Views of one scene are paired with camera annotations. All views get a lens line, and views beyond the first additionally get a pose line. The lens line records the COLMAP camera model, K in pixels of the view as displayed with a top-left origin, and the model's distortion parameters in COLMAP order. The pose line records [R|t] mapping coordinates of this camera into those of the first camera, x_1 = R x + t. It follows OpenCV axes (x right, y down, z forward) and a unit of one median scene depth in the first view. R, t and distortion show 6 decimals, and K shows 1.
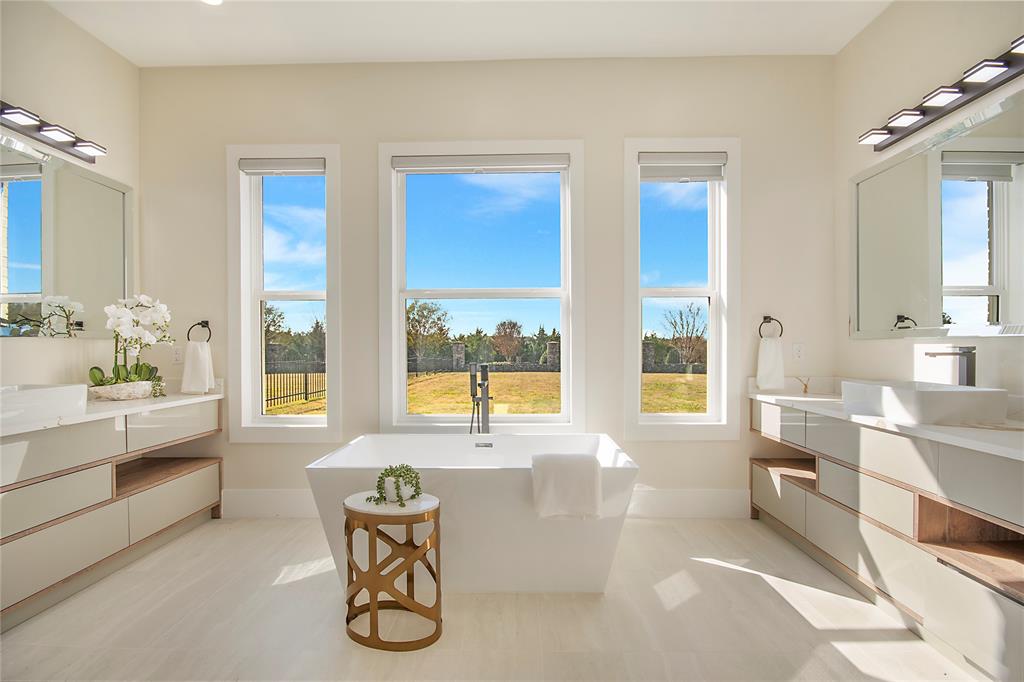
lens RADIAL K [[449.0, 0, 516.3], [0, 449.0, 345.7], [0, 0, 1]] dist [0.005913, -0.007673]
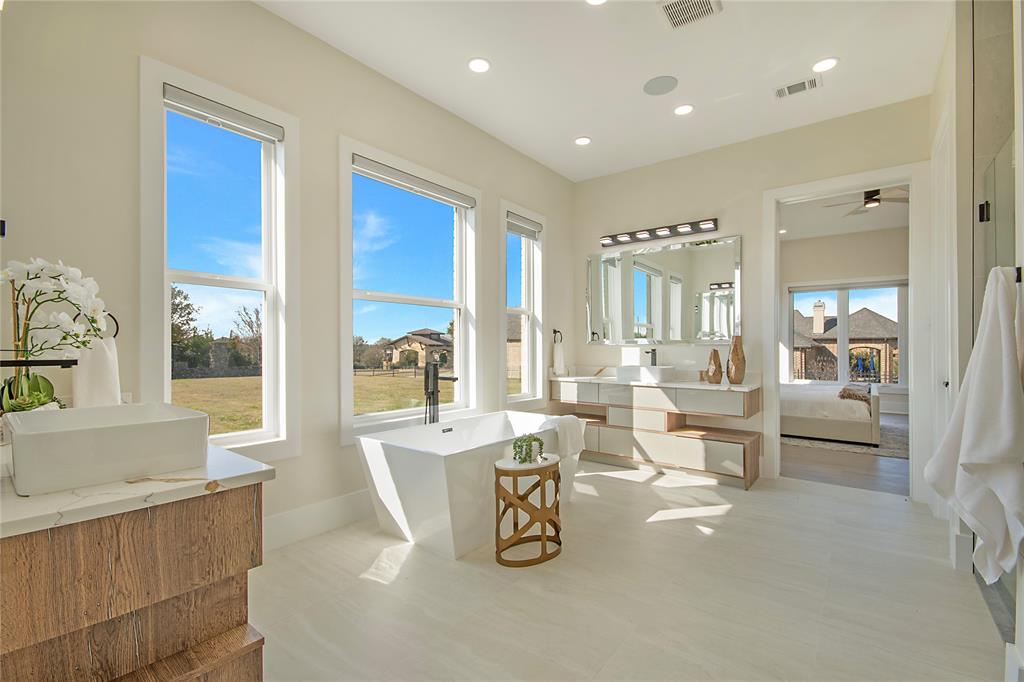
lens RADIAL K [[449.0, 0, 516.3], [0, 449.0, 345.7], [0, 0, 1]] dist [0.005913, -0.007673]
pose [[0.603021, 0.008213, 0.797683, -0.879567], [-0.005498, 0.999966, -0.006139, 0.003302], [-0.797707, -0.000684, 0.603045, 0.127744]]
